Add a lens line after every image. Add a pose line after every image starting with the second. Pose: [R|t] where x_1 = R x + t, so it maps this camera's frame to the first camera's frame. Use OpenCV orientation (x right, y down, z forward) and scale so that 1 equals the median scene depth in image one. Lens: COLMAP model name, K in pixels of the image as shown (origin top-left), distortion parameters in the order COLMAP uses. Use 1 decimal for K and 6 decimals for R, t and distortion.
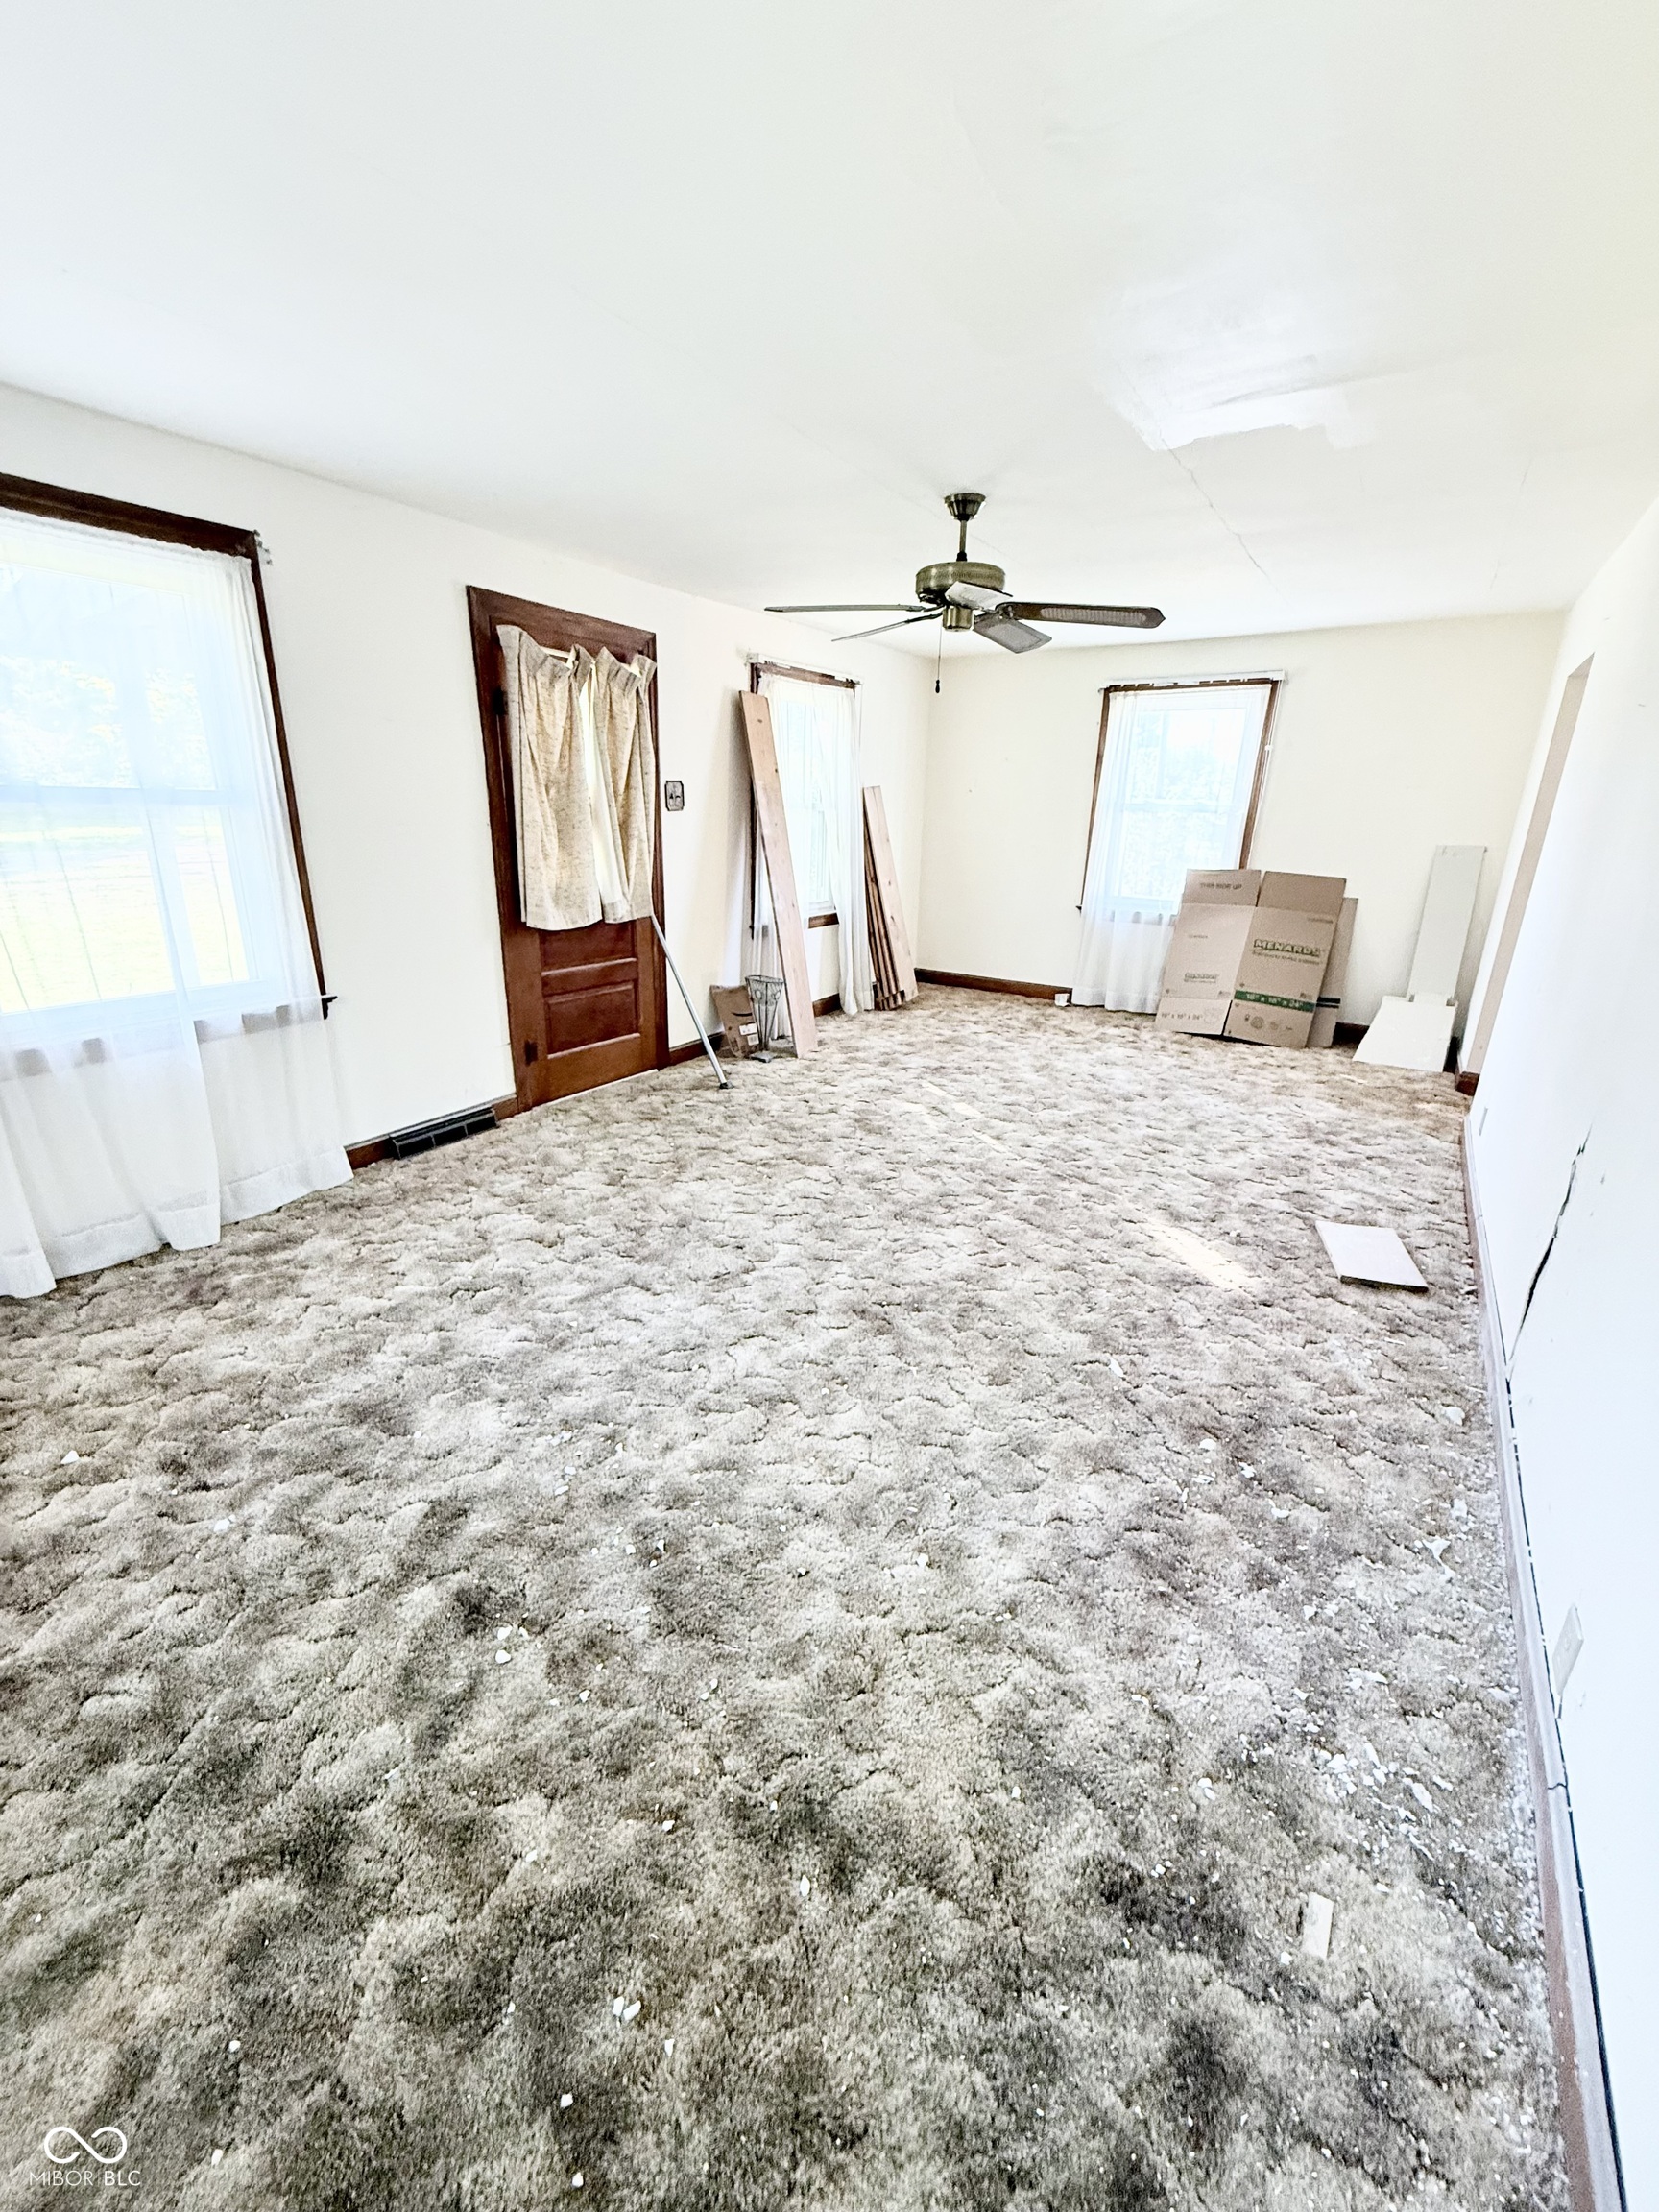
lens RADIAL K [[888.1, 0, 839.6], [0, 888.1, 1094.6], [0, 0, 1]] dist [0.000464, -0.000700]
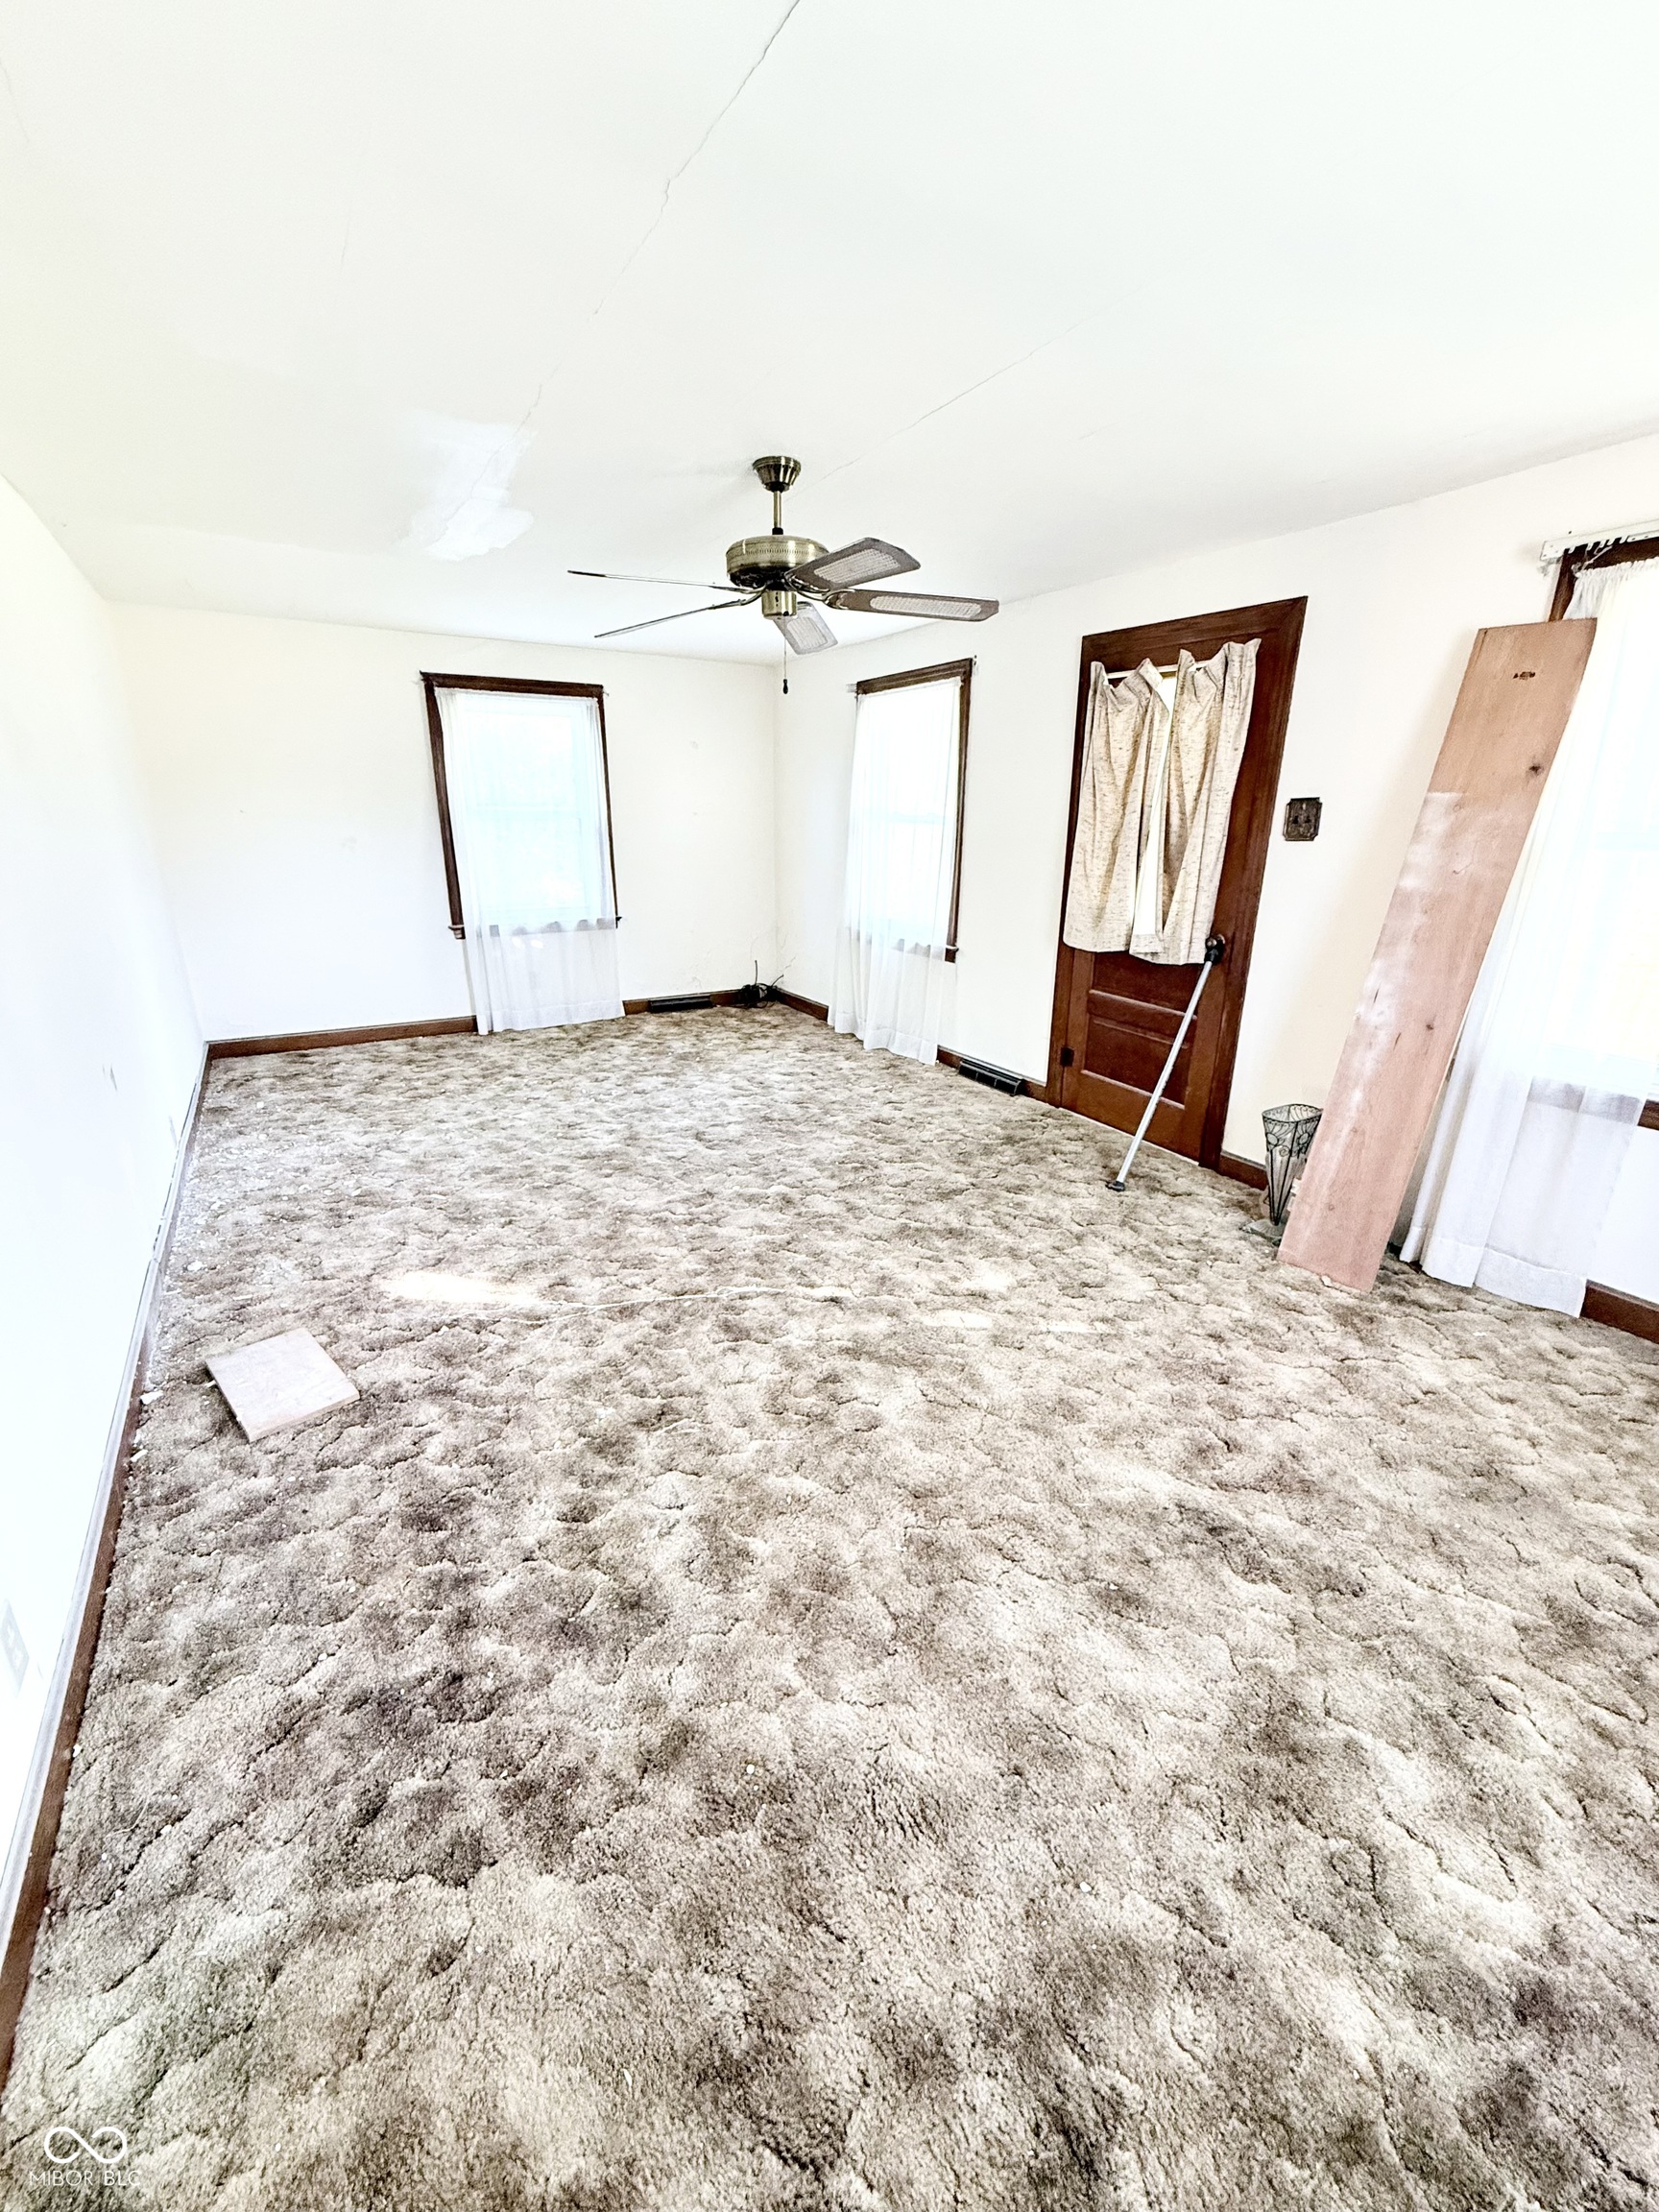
lens RADIAL K [[888.1, 0, 836.6], [0, 888.1, 1113.1], [0, 0, 1]] dist [0.000464, -0.000700]
pose [[-0.446820, 0.268184, -0.853480, 0.711480], [-0.302075, 0.852754, 0.426100, -0.363478], [0.842082, 0.448206, -0.300016, 1.119527]]
